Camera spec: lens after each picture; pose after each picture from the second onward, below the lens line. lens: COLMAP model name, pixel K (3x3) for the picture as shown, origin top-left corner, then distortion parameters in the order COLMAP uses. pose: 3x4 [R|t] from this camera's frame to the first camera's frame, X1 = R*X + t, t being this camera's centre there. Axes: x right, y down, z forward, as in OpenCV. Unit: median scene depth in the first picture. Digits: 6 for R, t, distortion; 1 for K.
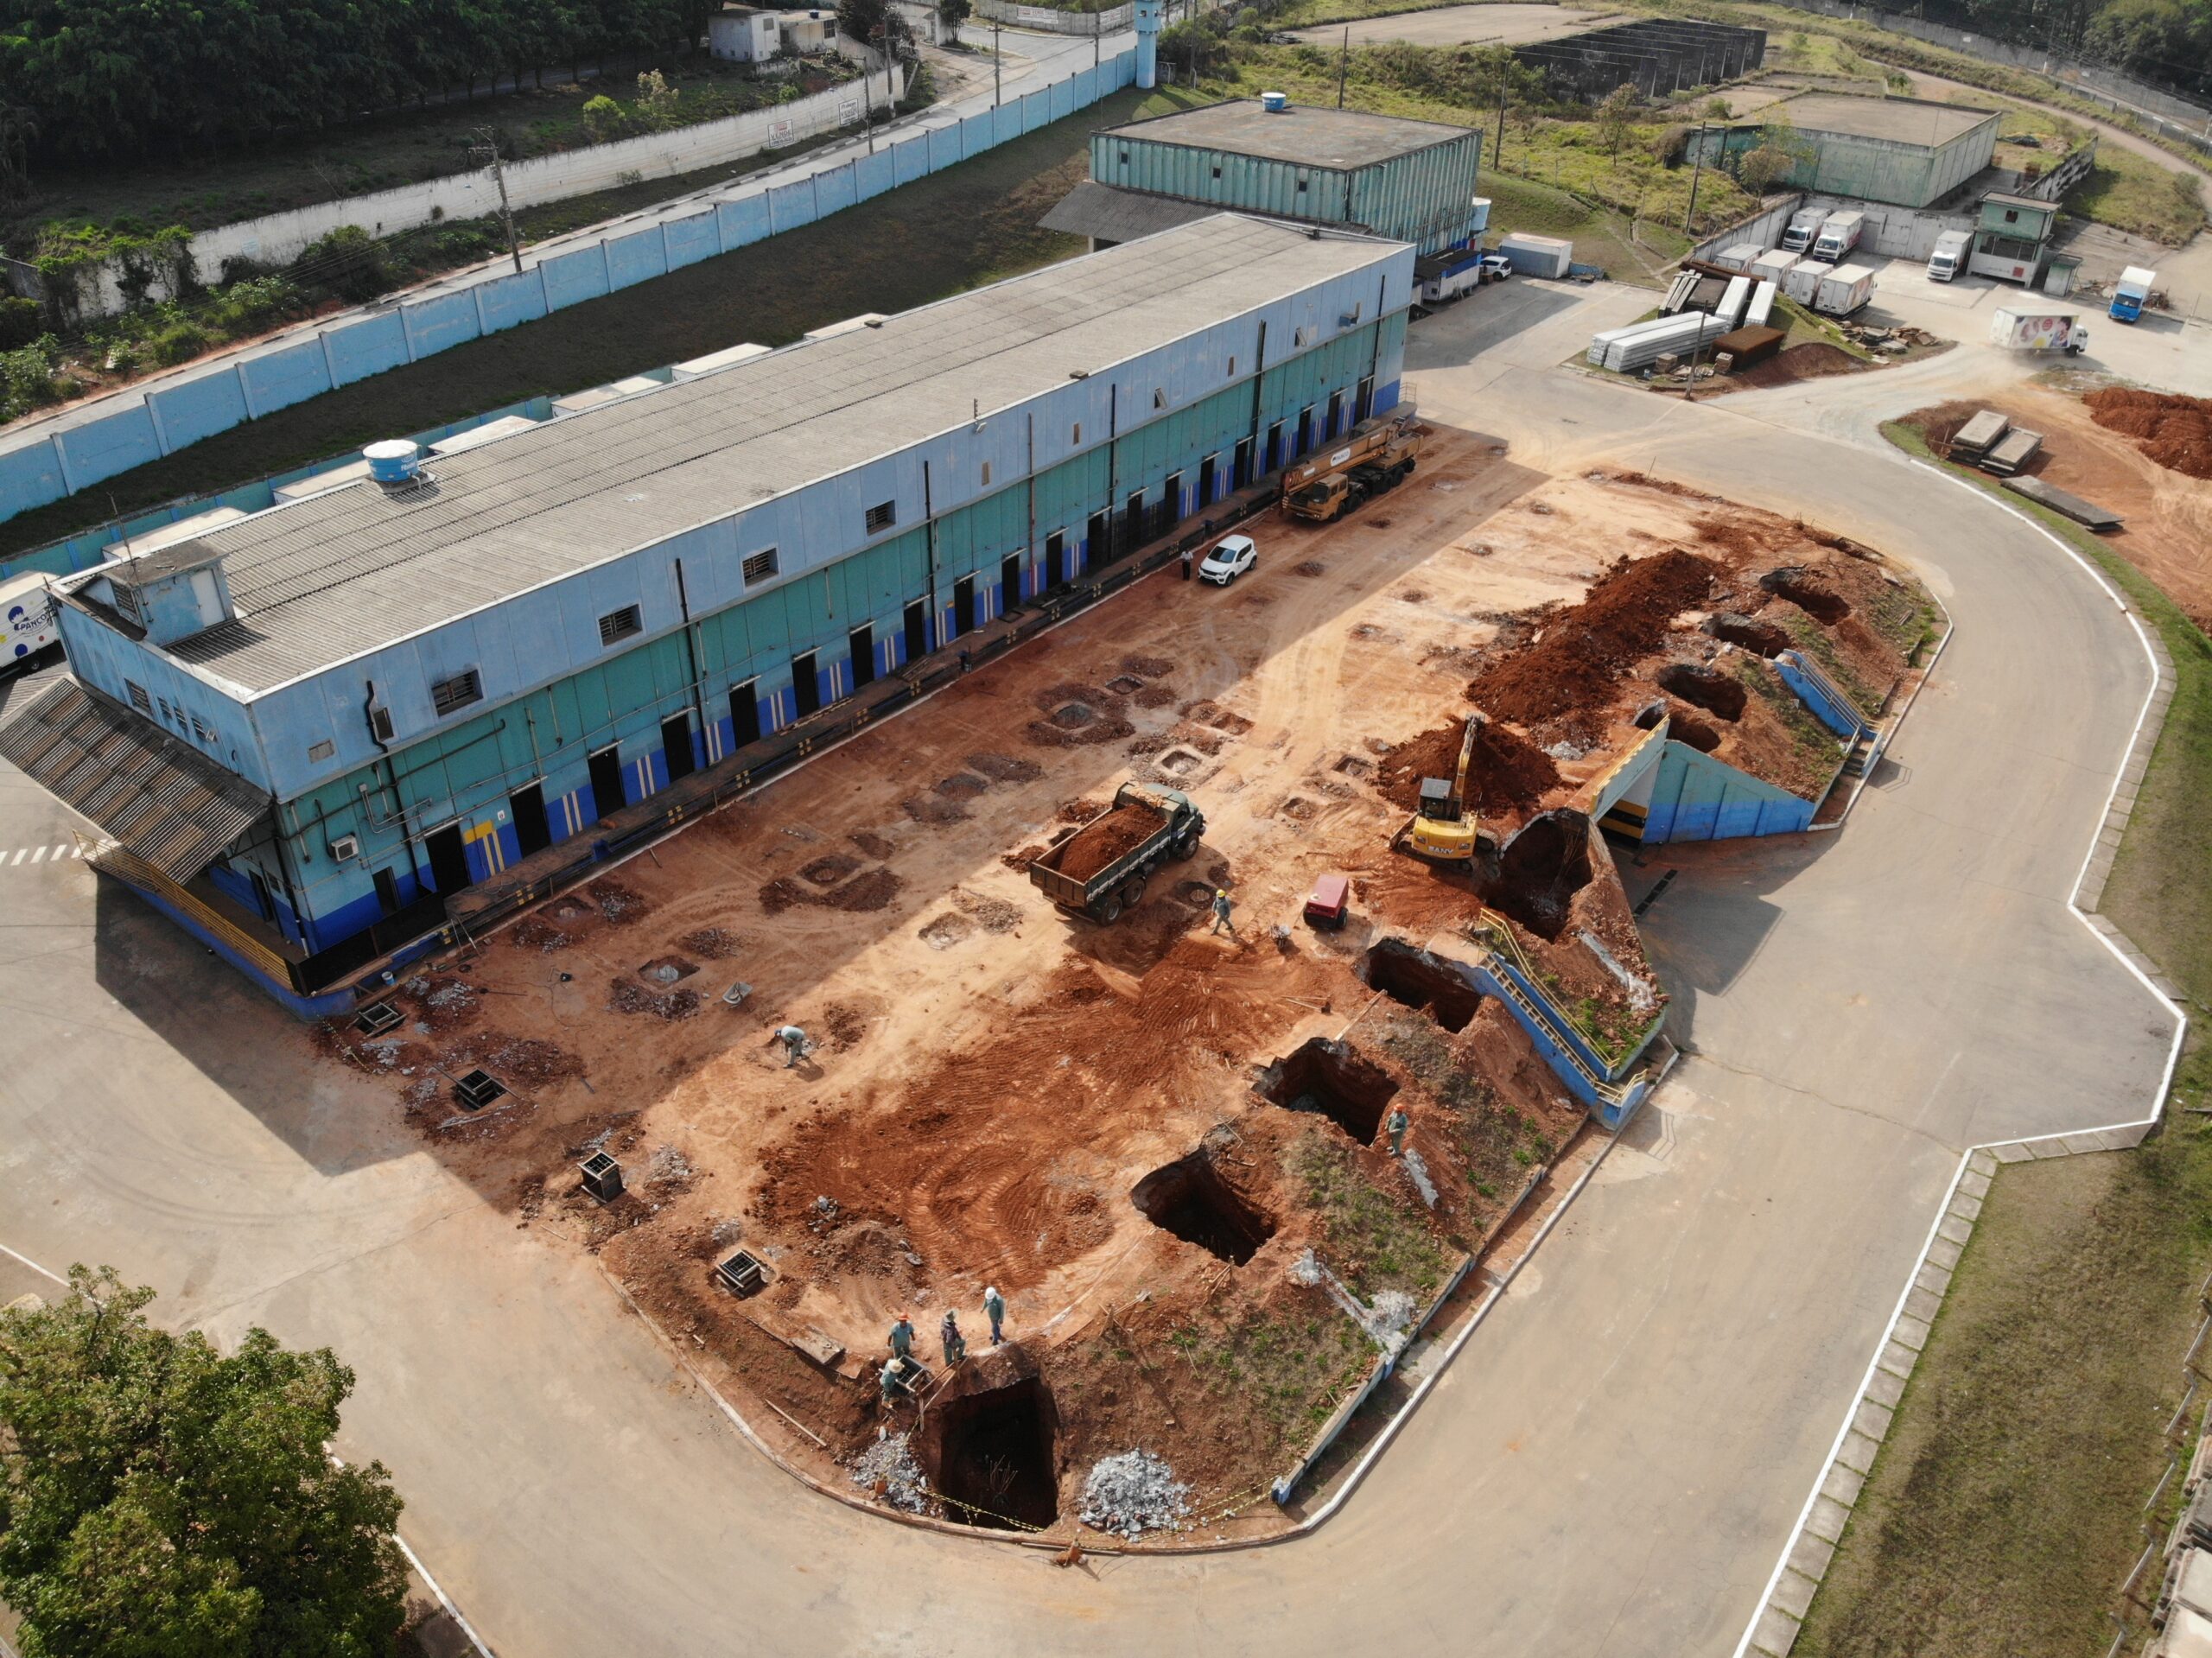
lens RADIAL K [[1641.3, 0, 1094.6], [0, 1641.3, 820.2], [0, 0, 1]] dist [0.007254, -0.100428]
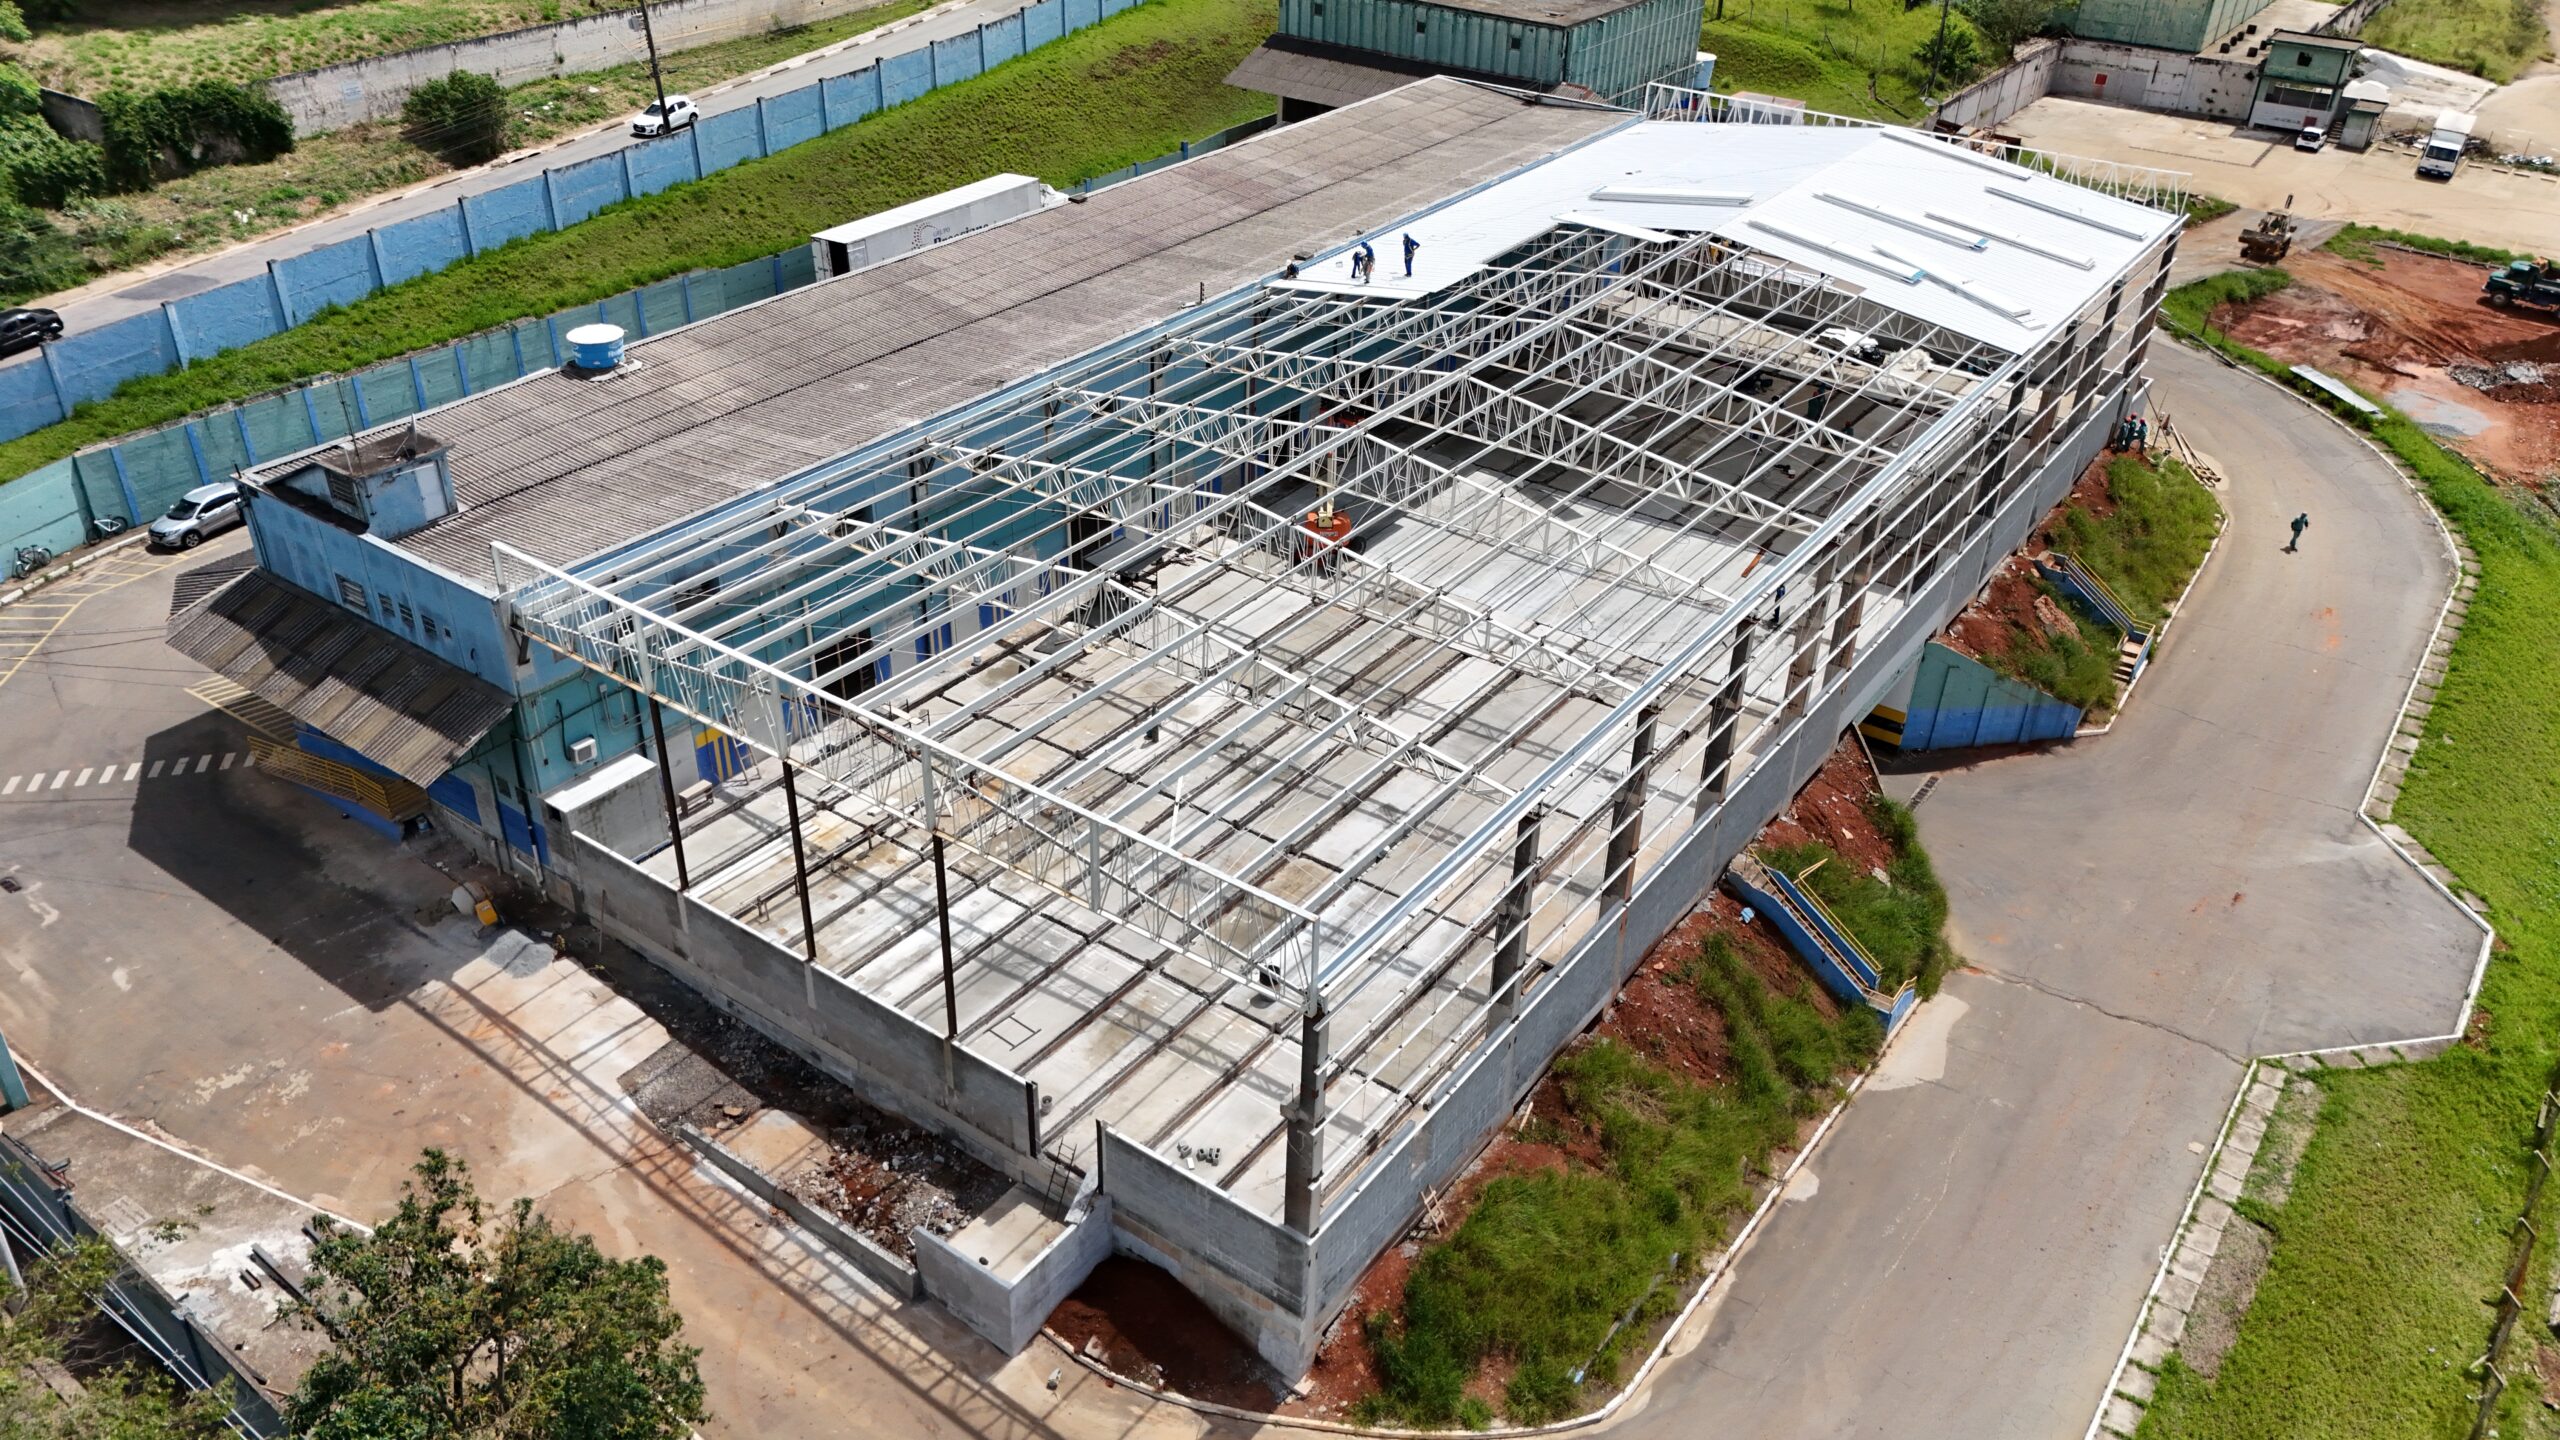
lens RADIAL K [[1898.2, 0, 1279.4], [0, 1898.2, 718.8], [0, 0, 1]] dist [0.066282, -0.055833]
pose [[0.999658, -0.001563, 0.026103, -0.033593], [0.001960, 0.999883, -0.015178, 0.007128], [-0.026077, 0.015224, 0.999544, -0.061074]]
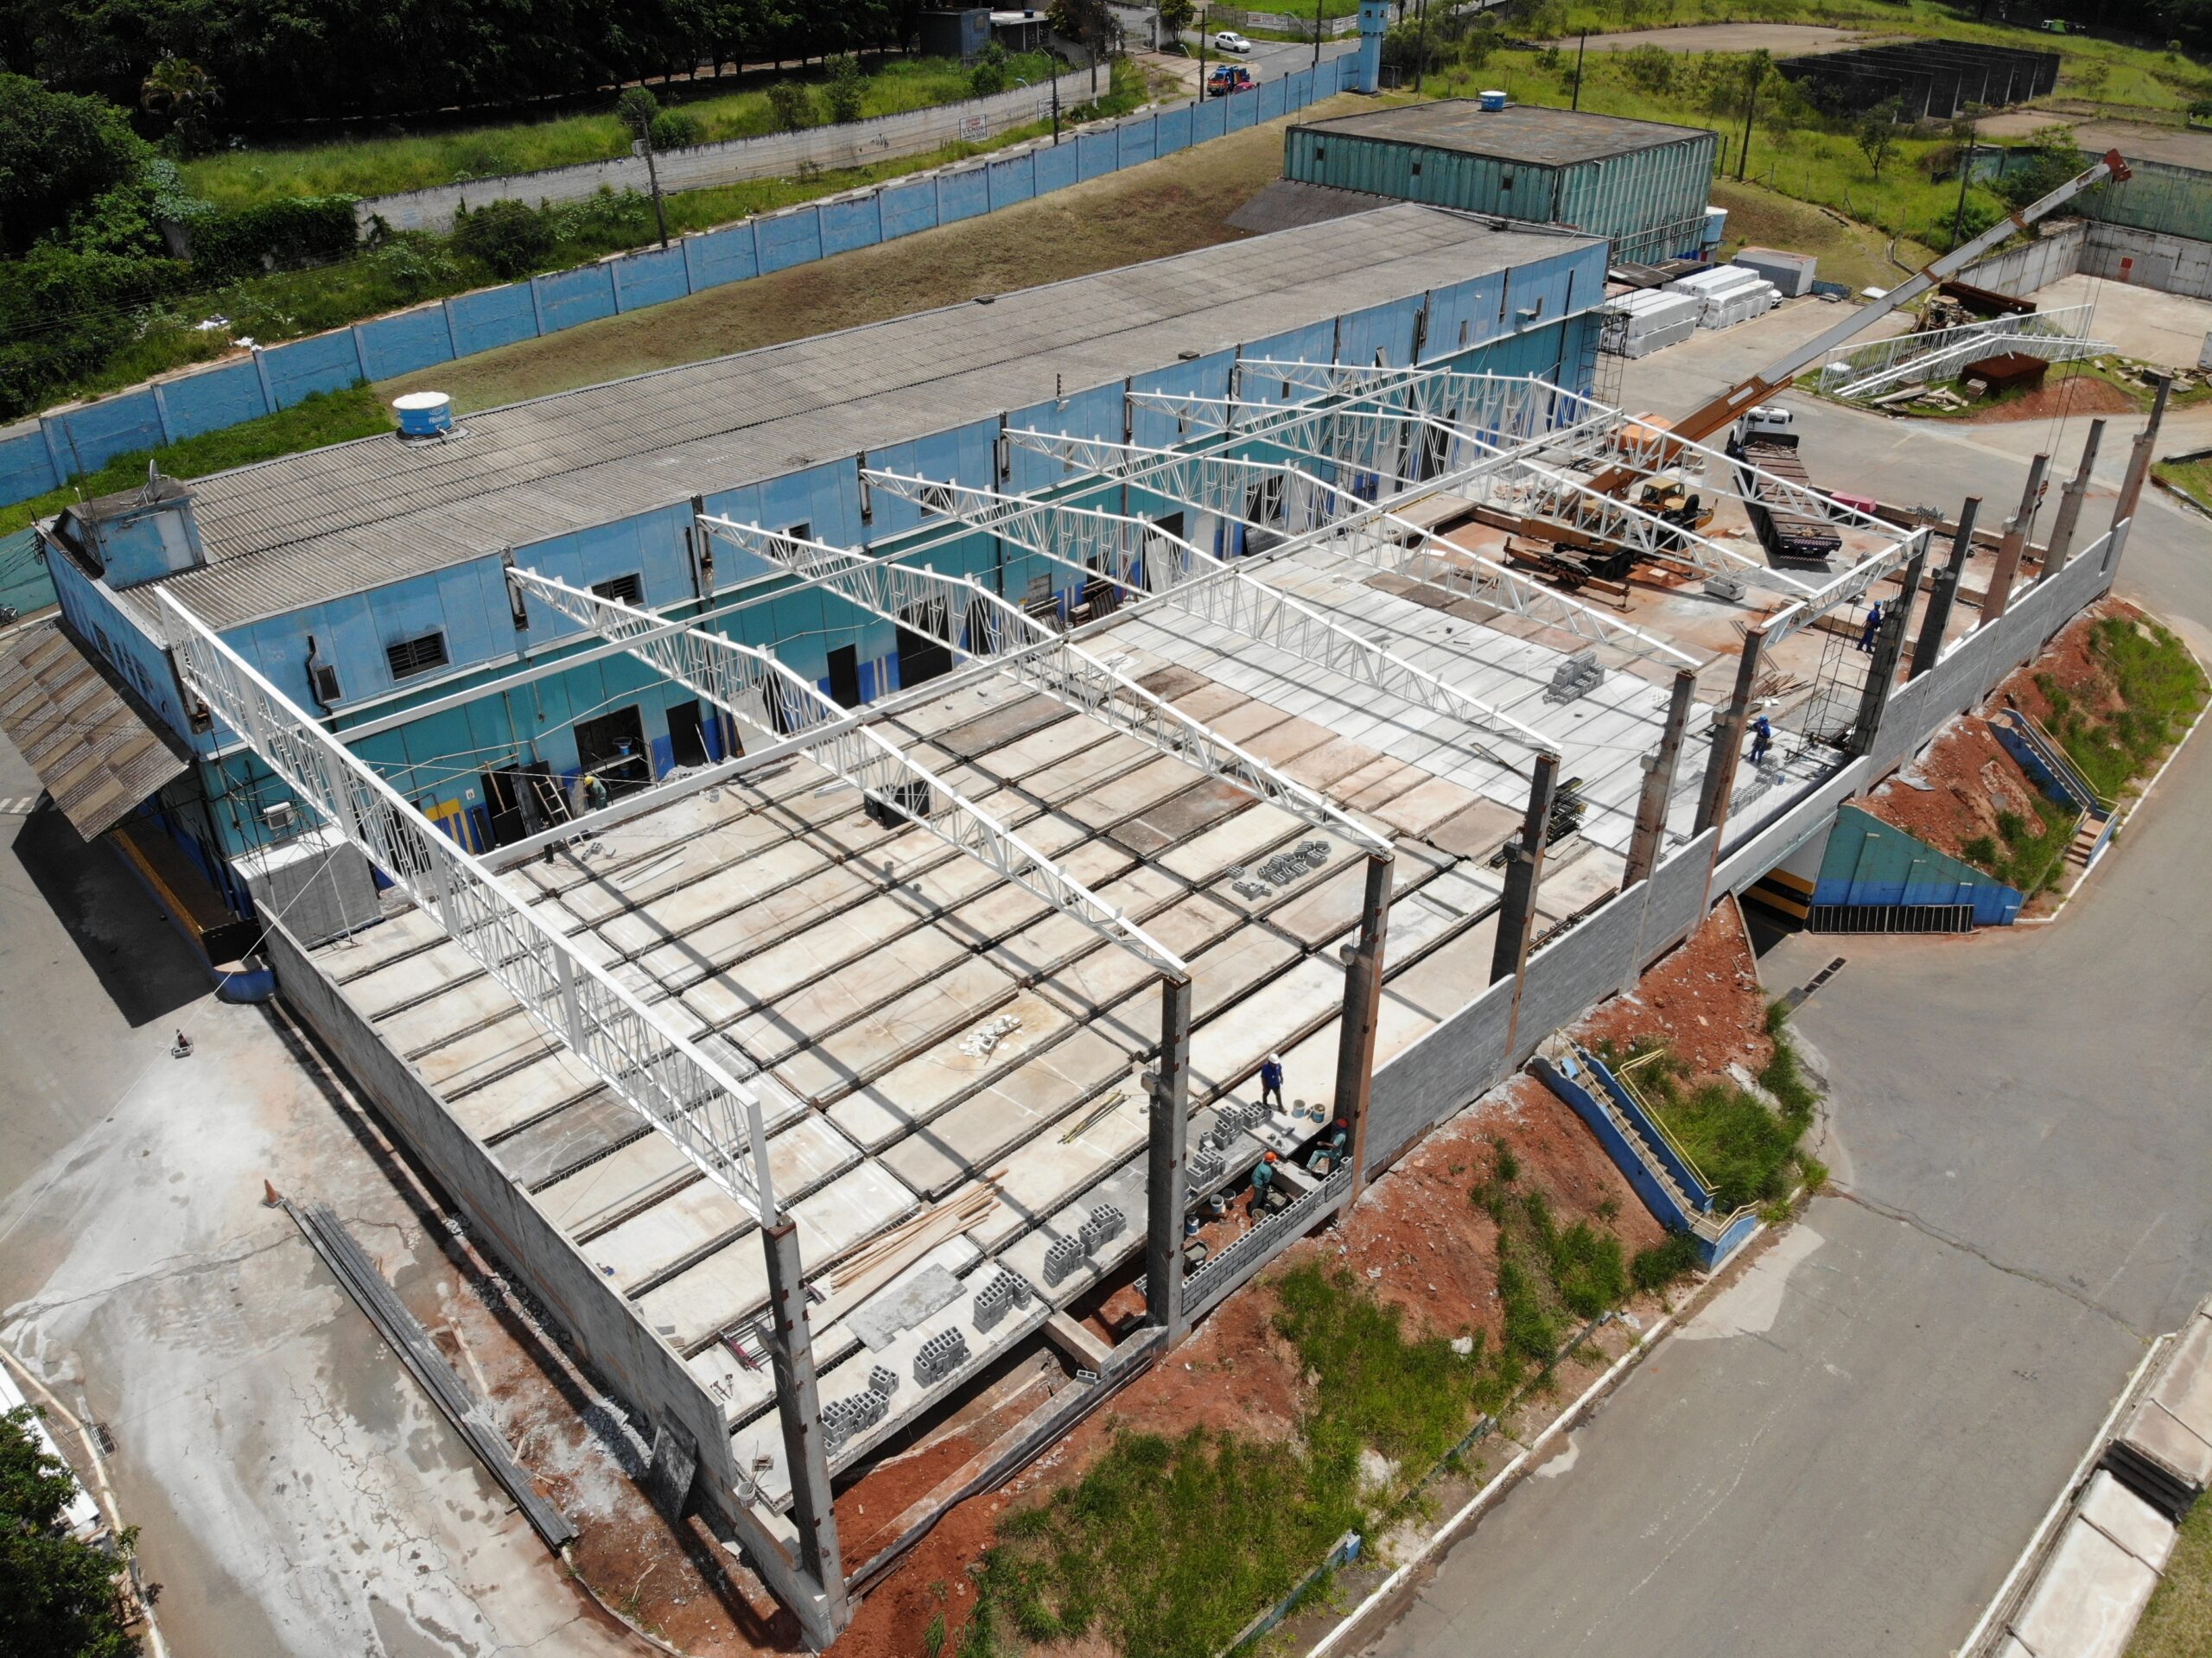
lens RADIAL K [[1641.3, 0, 1092.9], [0, 1641.3, 819.4], [0, 0, 1]] dist [0.007254, -0.100428]
pose [[0.987234, 0.069155, -0.143482, 0.053901], [-0.072294, 0.997242, -0.016775, 0.000578], [0.141926, 0.026933, 0.989511, 0.069107]]
